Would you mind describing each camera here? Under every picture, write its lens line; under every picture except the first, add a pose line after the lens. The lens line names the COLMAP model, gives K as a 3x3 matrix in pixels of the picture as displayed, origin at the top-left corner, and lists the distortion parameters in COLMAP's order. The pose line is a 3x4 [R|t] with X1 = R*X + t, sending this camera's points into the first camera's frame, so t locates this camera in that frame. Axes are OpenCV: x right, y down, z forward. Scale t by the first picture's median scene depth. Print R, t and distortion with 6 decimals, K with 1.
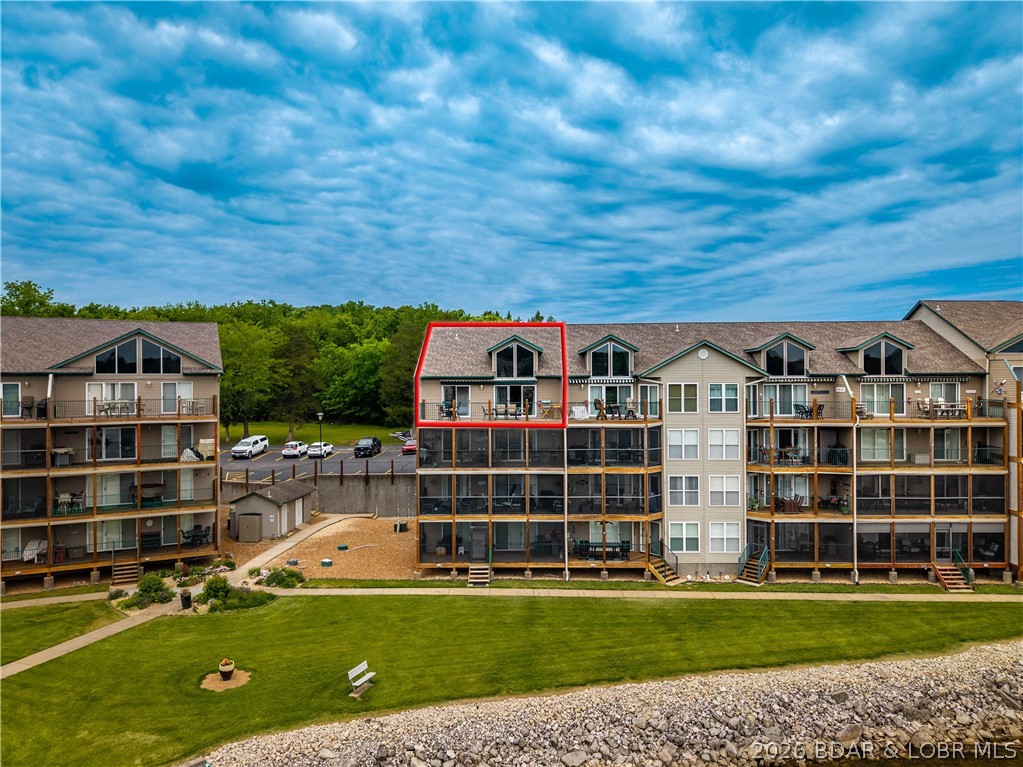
lens RADIAL K [[687.1, 0, 515.6], [0, 687.1, 383.0], [0, 0, 1]] dist [0.009787, -0.007568]
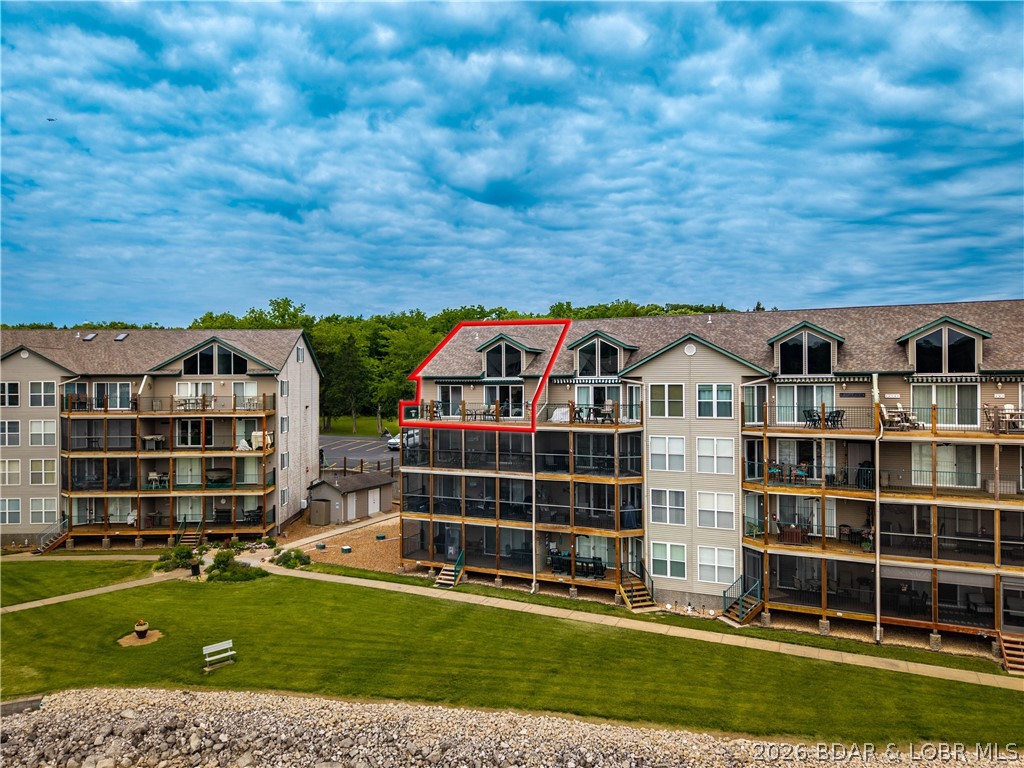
lens RADIAL K [[690.6, 0, 509.9], [0, 690.6, 385.8], [0, 0, 1]] dist [0.027869, -0.045070]
pose [[0.914010, 0.002275, -0.405685, 0.420785], [0.000547, 0.999976, 0.006841, -0.002859], [0.405691, -0.006475, 0.913987, 0.119988]]
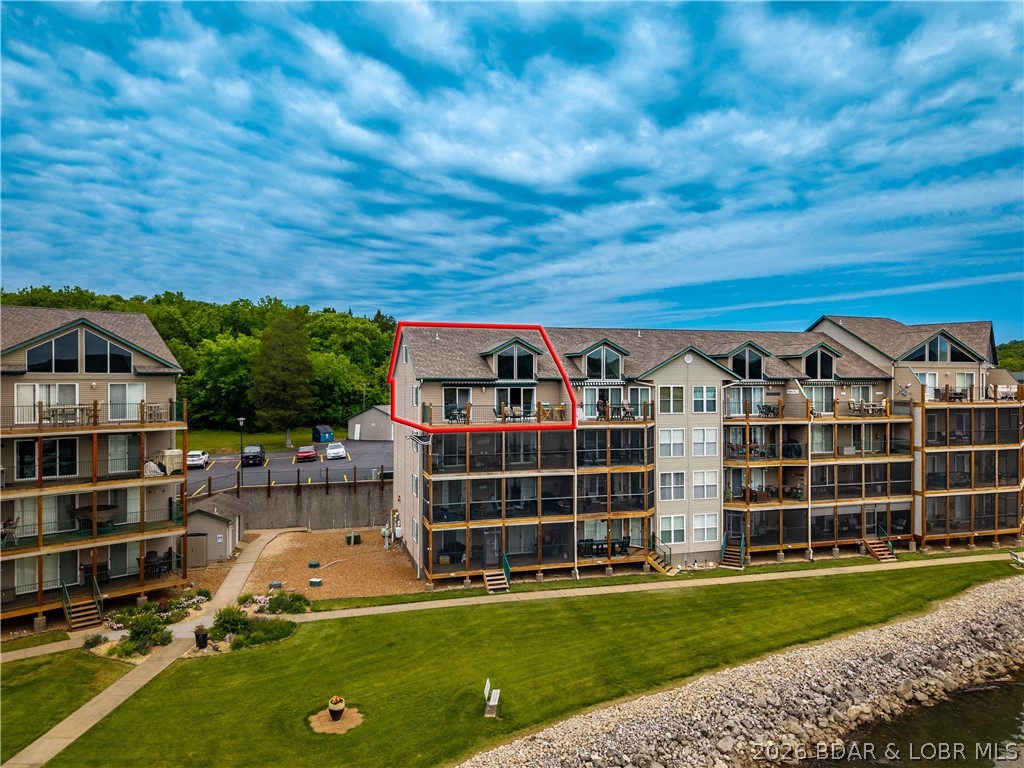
lens RADIAL K [[687.1, 0, 512.9], [0, 687.1, 380.1], [0, 0, 1]] dist [0.005875, -0.004945]
pose [[0.952533, 0.004592, 0.304401, -0.320244], [-0.002761, 0.999975, -0.006444, -0.001018], [-0.304424, 0.005298, 0.952522, 0.056933]]
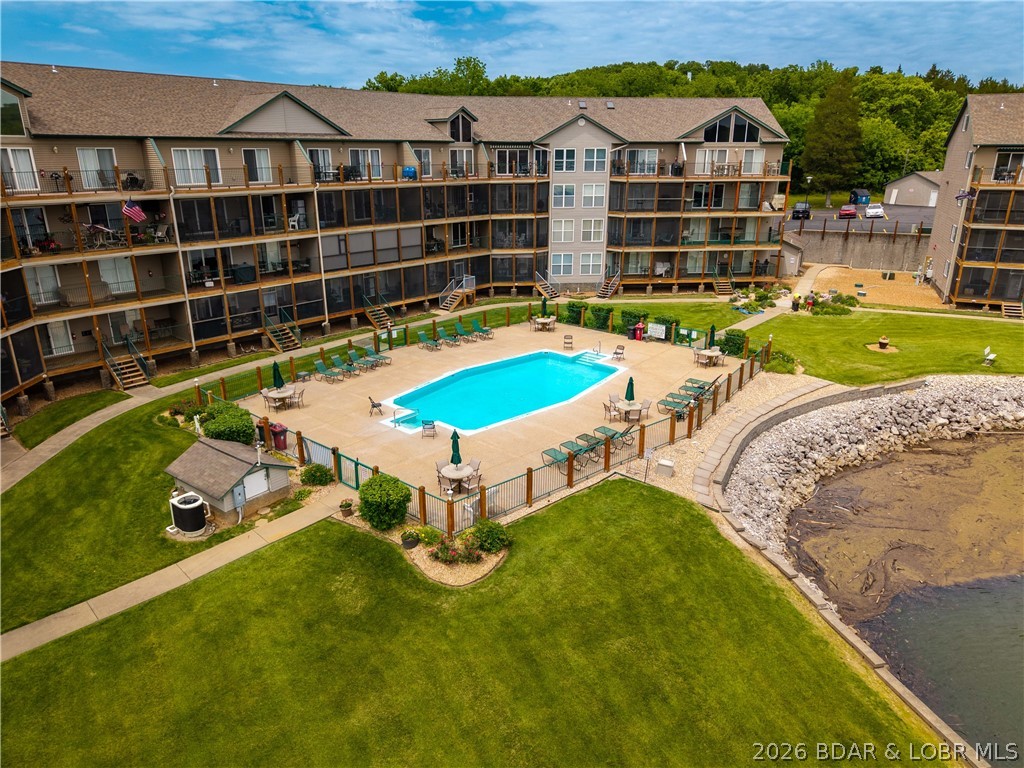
lens RADIAL K [[689.1, 0, 510.5], [0, 689.1, 386.8], [0, 0, 1]] dist [0.035280, -0.030909]
pose [[0.928805, 0.126714, -0.348231, -0.437268], [-0.006723, 0.945327, 0.326055, -0.001477], [0.370508, -0.300500, 0.878876, -0.509167]]
